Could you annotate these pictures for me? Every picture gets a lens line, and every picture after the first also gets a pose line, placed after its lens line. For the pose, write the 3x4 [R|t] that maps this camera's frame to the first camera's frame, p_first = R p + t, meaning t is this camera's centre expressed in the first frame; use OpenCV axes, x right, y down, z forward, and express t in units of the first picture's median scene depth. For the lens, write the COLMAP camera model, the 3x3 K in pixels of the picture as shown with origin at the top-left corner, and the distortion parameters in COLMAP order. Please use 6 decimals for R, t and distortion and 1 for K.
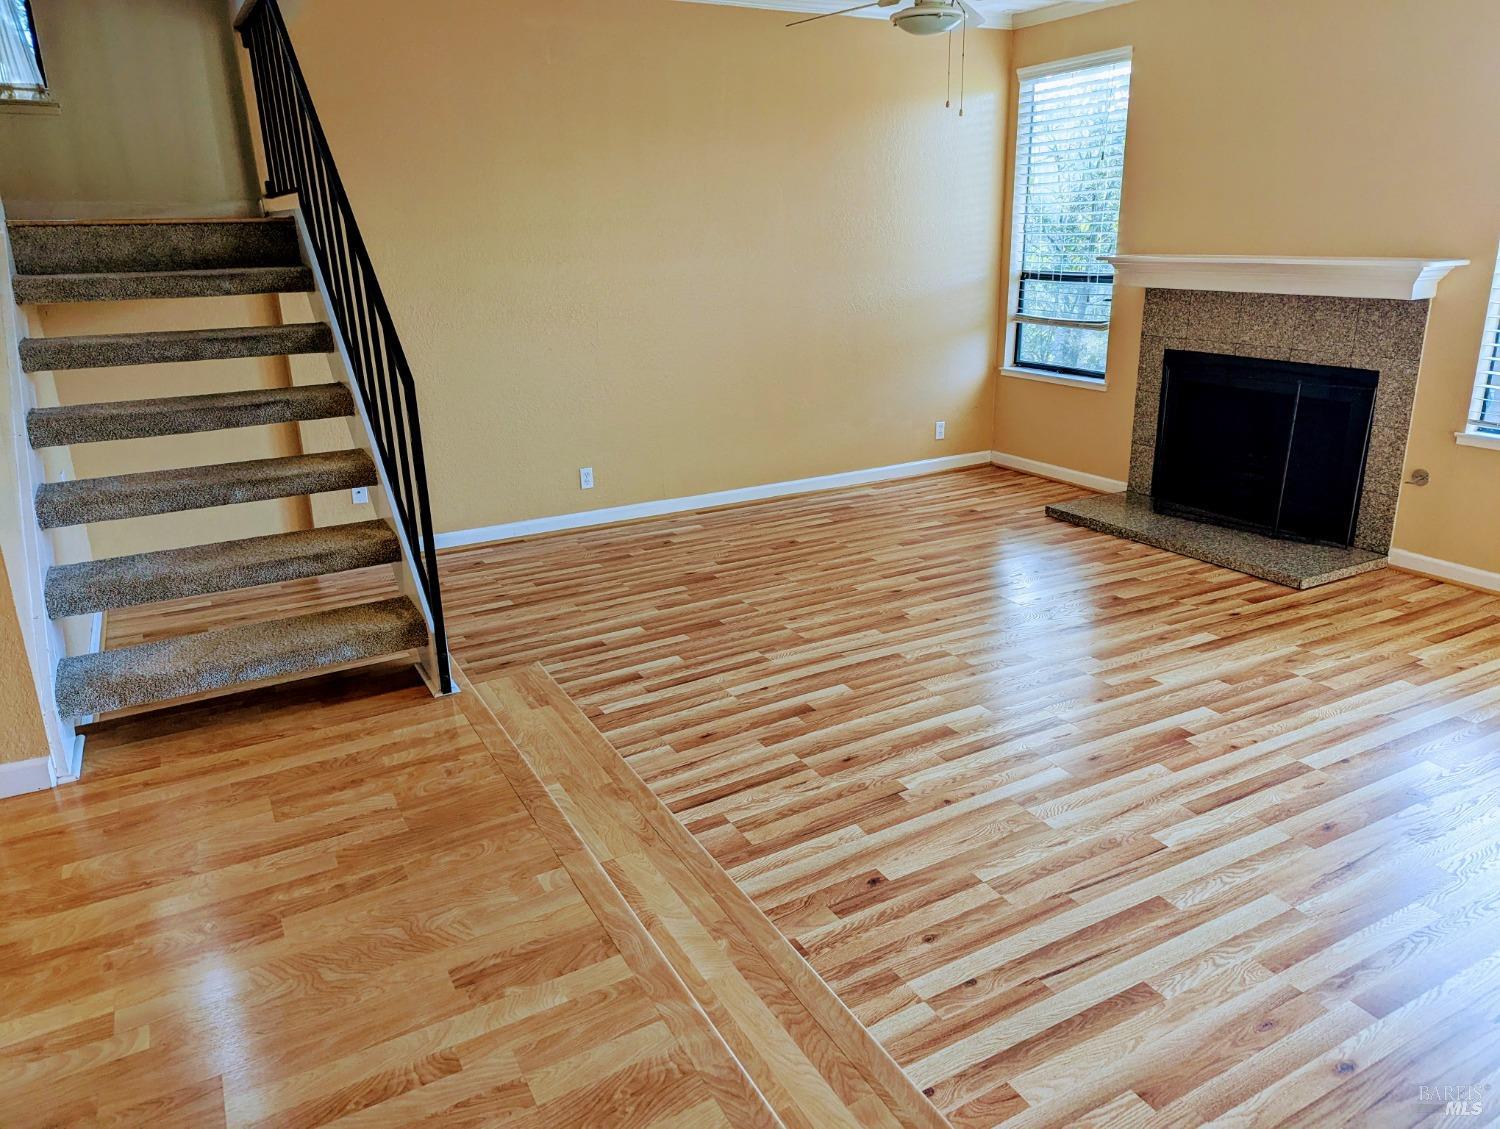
lens RADIAL K [[1057.7, 0, 759.2], [0, 1057.7, 554.7], [0, 0, 1]] dist [0.050588, -0.036507]
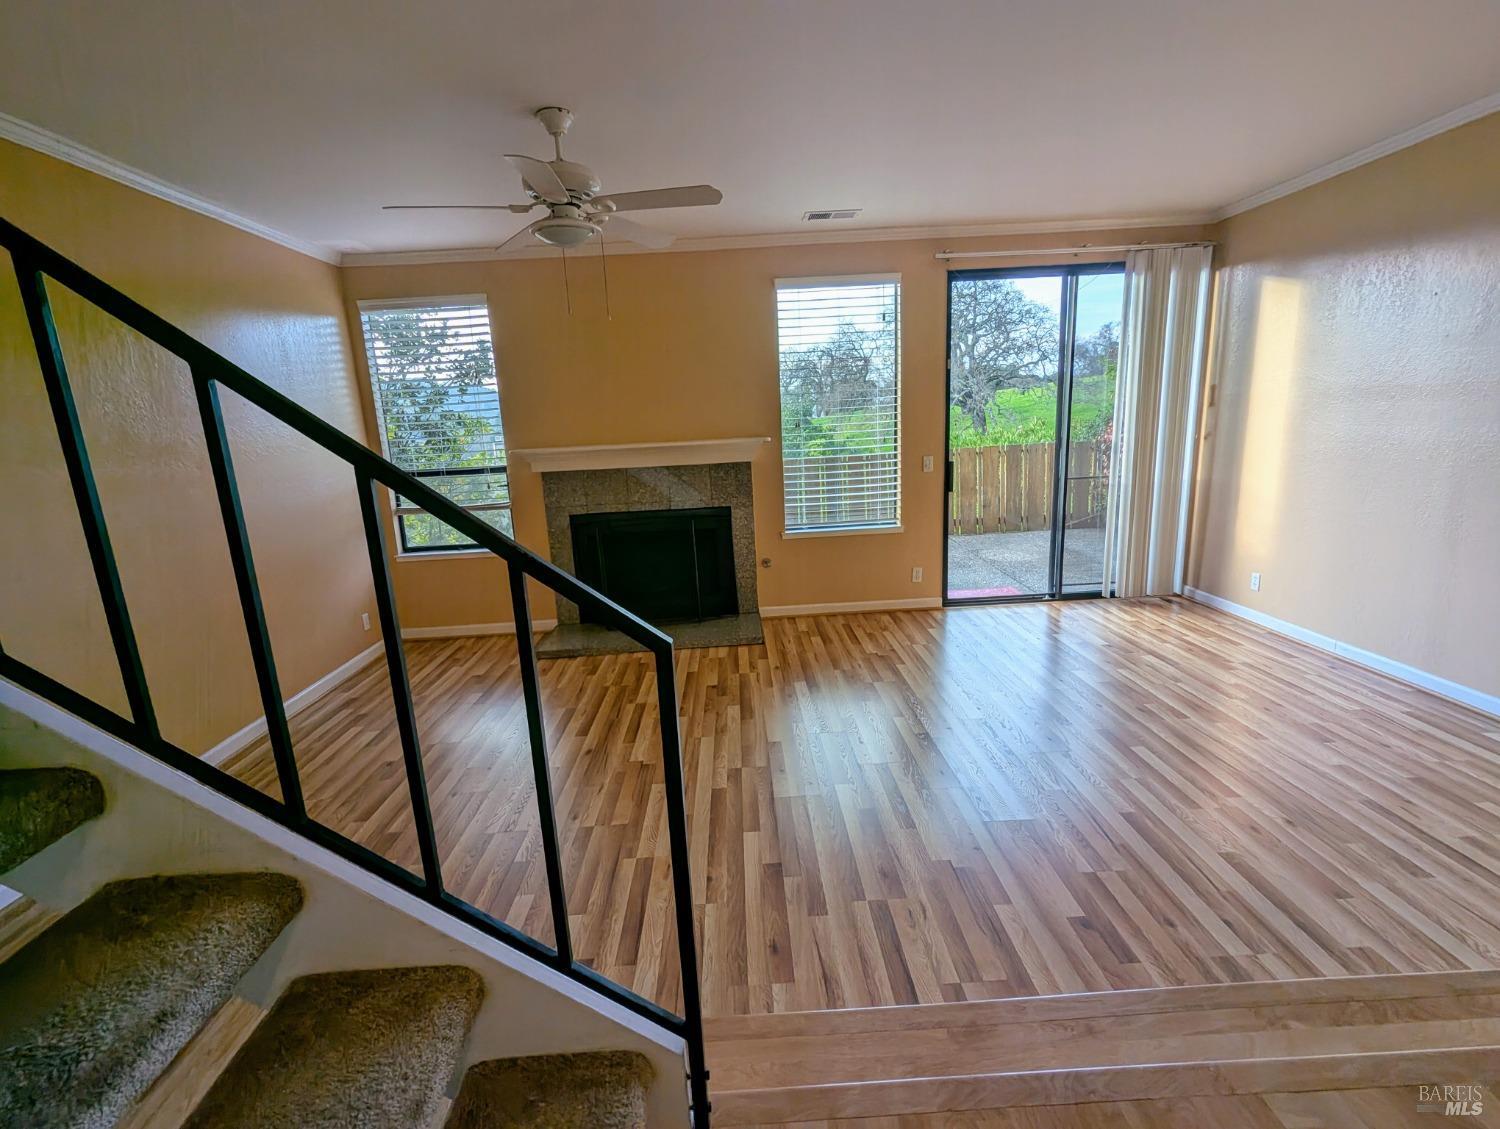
lens RADIAL K [[711.1, 0, 746.5], [0, 711.1, 578.5], [0, 0, 1]] dist [-0.005332, -0.000062]
pose [[0.457220, -0.199477, 0.866694, -0.394404], [0.304344, 0.950778, 0.058275, -0.128443], [-0.835658, 0.237129, 0.495424, 0.492293]]
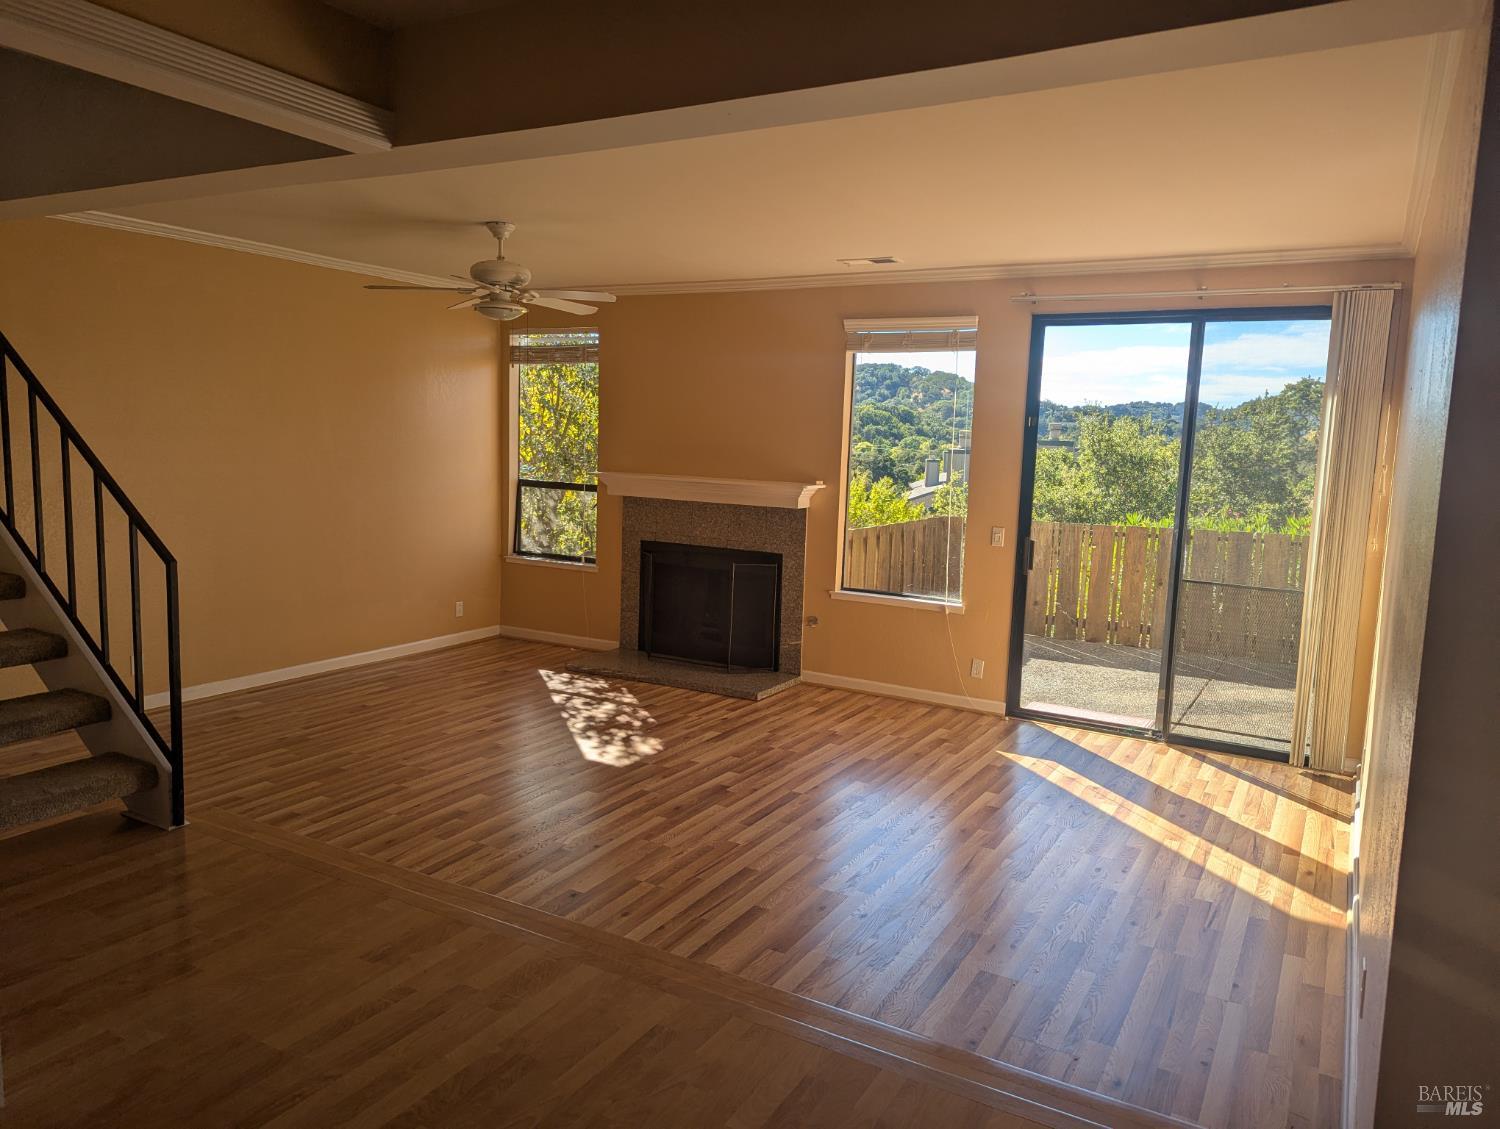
lens RADIAL K [[1057.7, 0, 749.5], [0, 1057.7, 563.9], [0, 0, 1]] dist [0.050588, -0.036507]
pose [[0.853801, -0.014611, 0.520395, -0.254479], [0.105448, 0.983740, -0.145385, 0.058483], [-0.509809, 0.179004, 0.841458, -0.246276]]
